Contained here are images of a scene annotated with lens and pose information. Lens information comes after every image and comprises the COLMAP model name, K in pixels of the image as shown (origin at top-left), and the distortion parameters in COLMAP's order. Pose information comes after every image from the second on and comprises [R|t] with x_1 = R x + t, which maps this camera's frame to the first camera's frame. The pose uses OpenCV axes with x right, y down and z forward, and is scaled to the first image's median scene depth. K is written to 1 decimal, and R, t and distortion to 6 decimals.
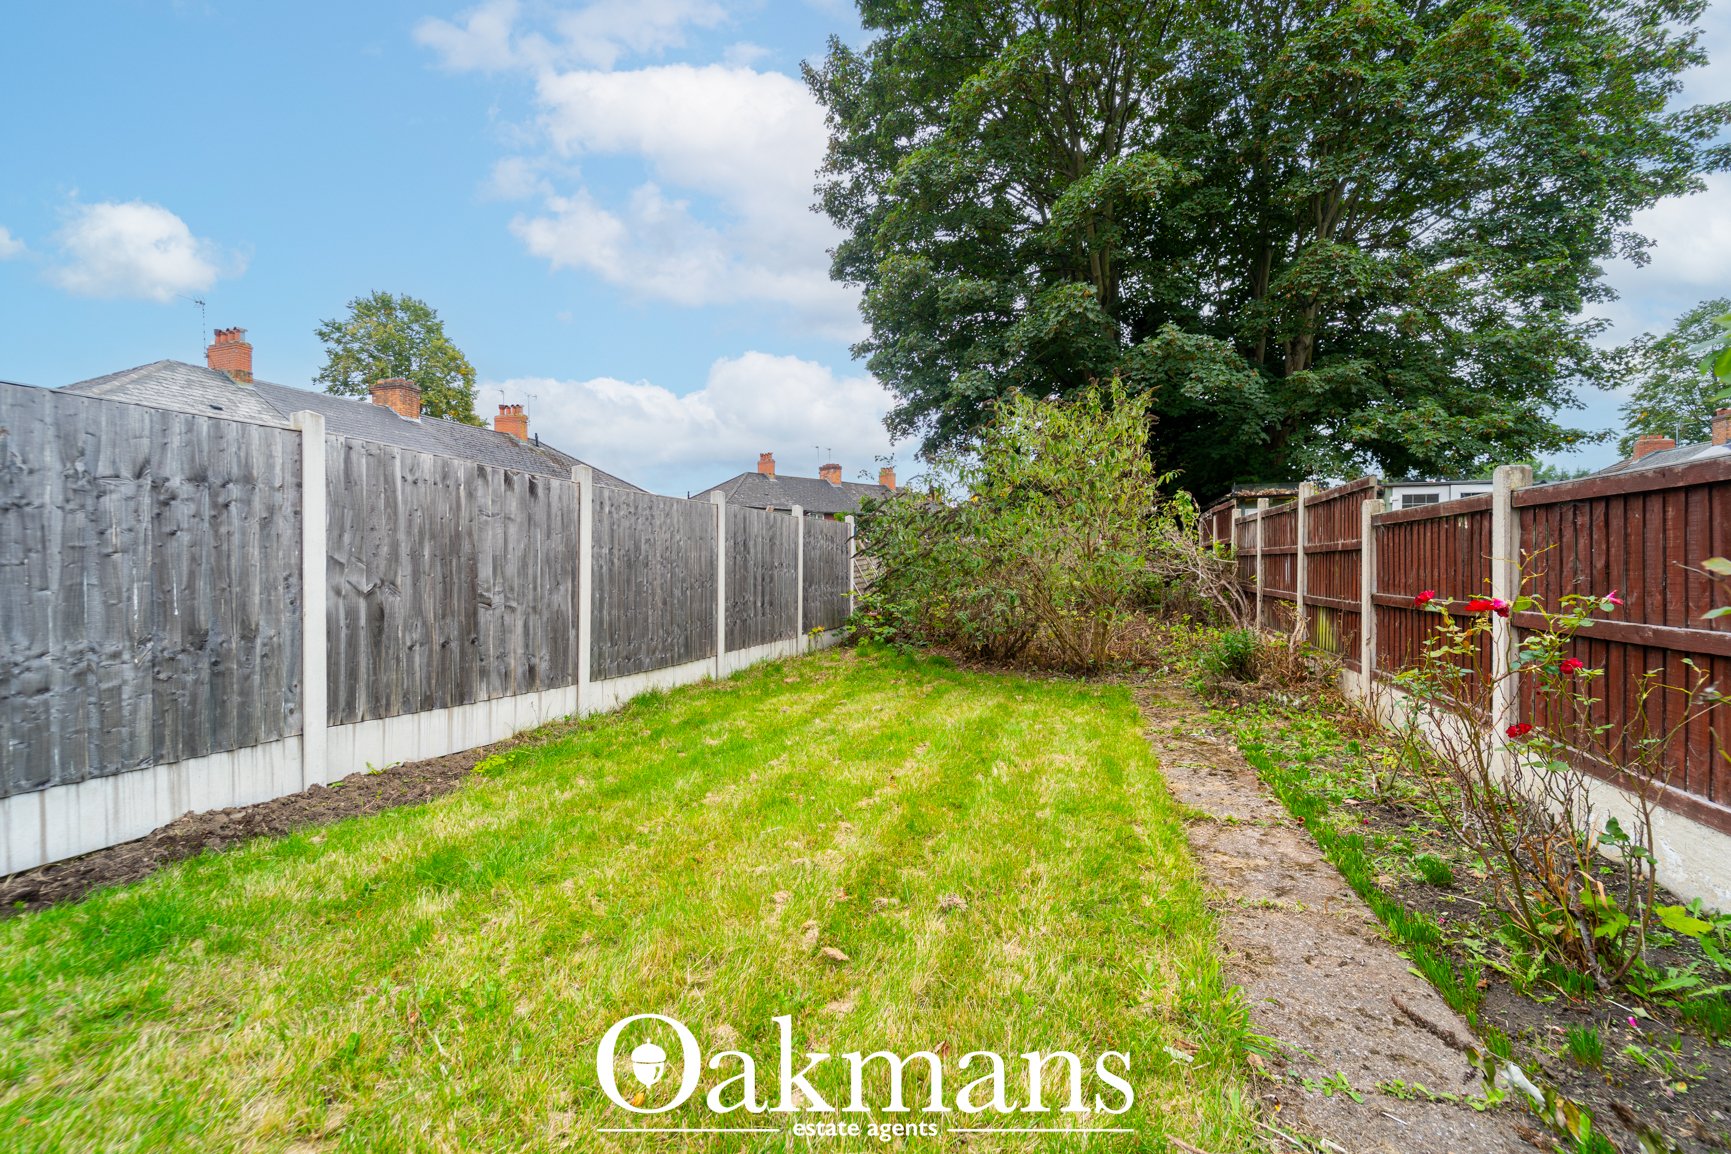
lens RADIAL K [[711.0, 0, 843.6], [0, 711.0, 573.8], [0, 0, 1]] dist [0.000458, -0.003257]
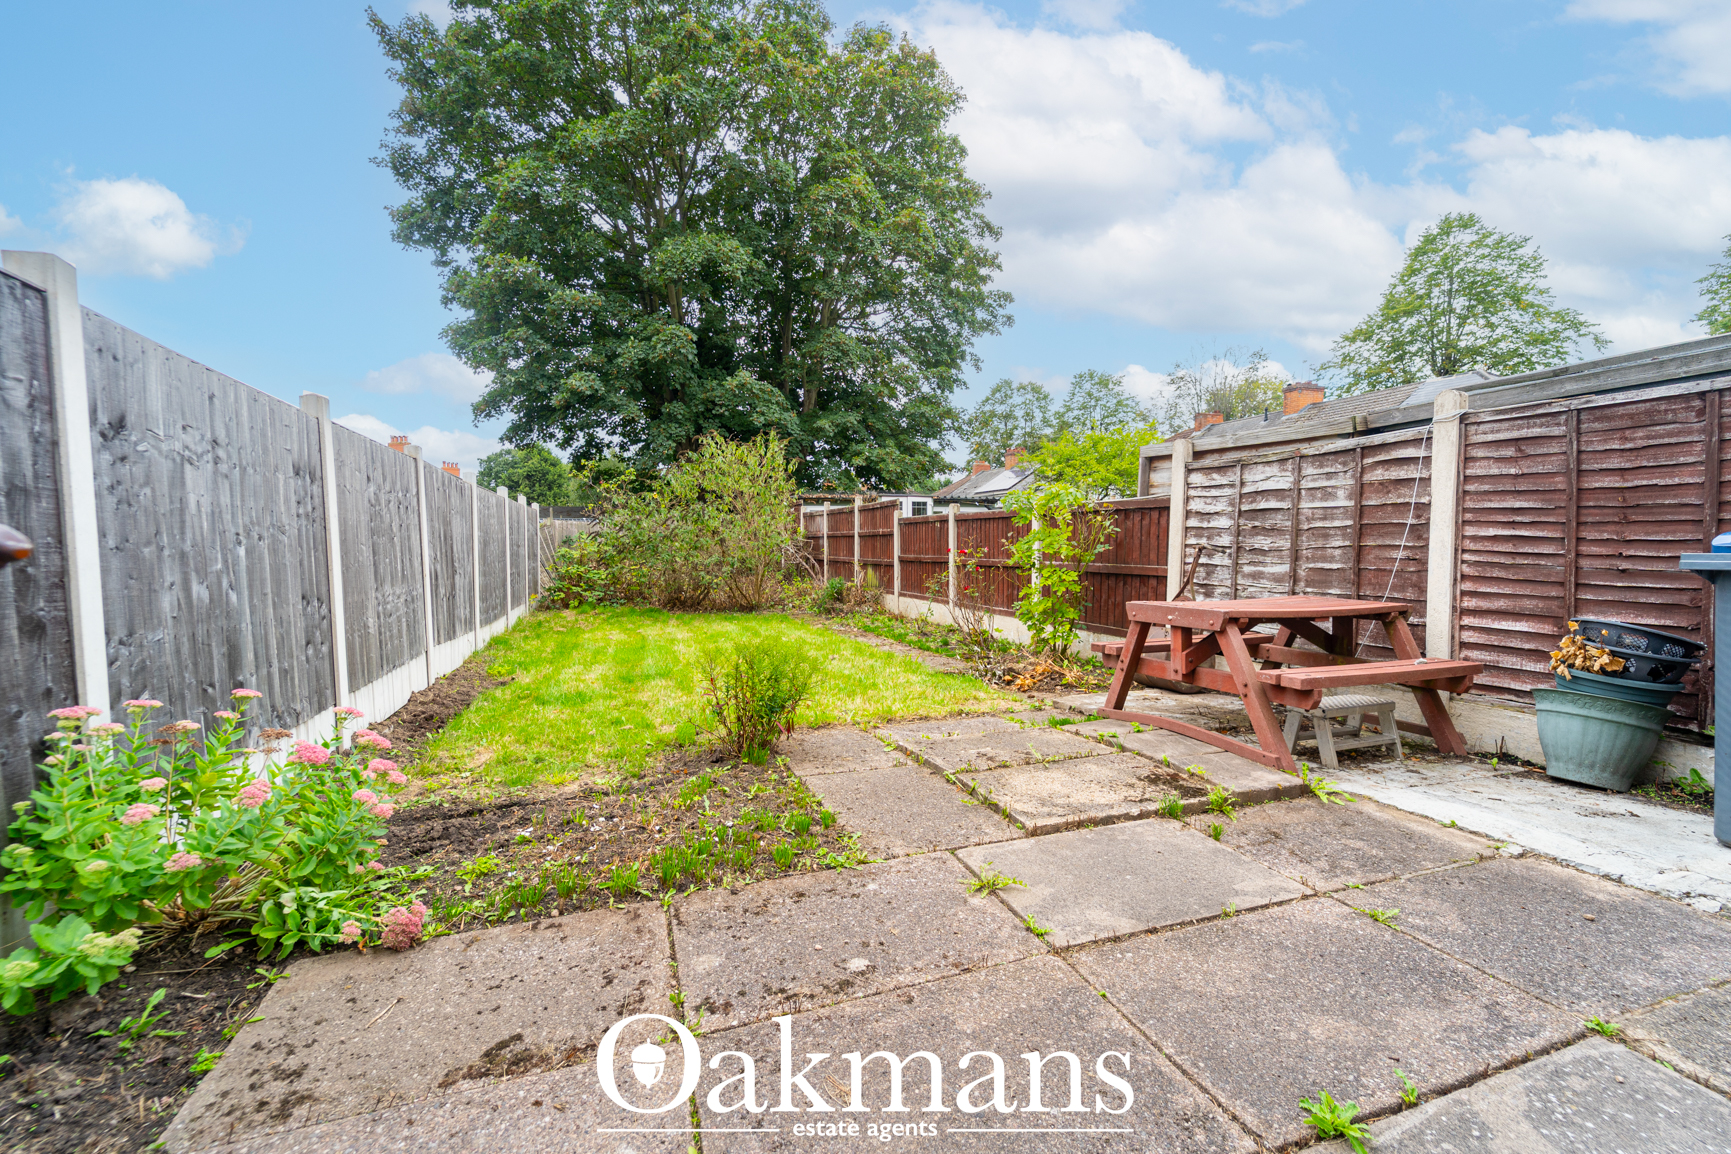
lens RADIAL K [[732.5, 0, 856.2], [0, 732.5, 571.2], [0, 0, 1]] dist [0.002638, -0.003250]
pose [[0.773522, -0.027669, 0.633166, -0.270685], [0.013198, 0.999533, 0.027555, 0.004867], [-0.633633, -0.012958, 0.773526, -0.222663]]
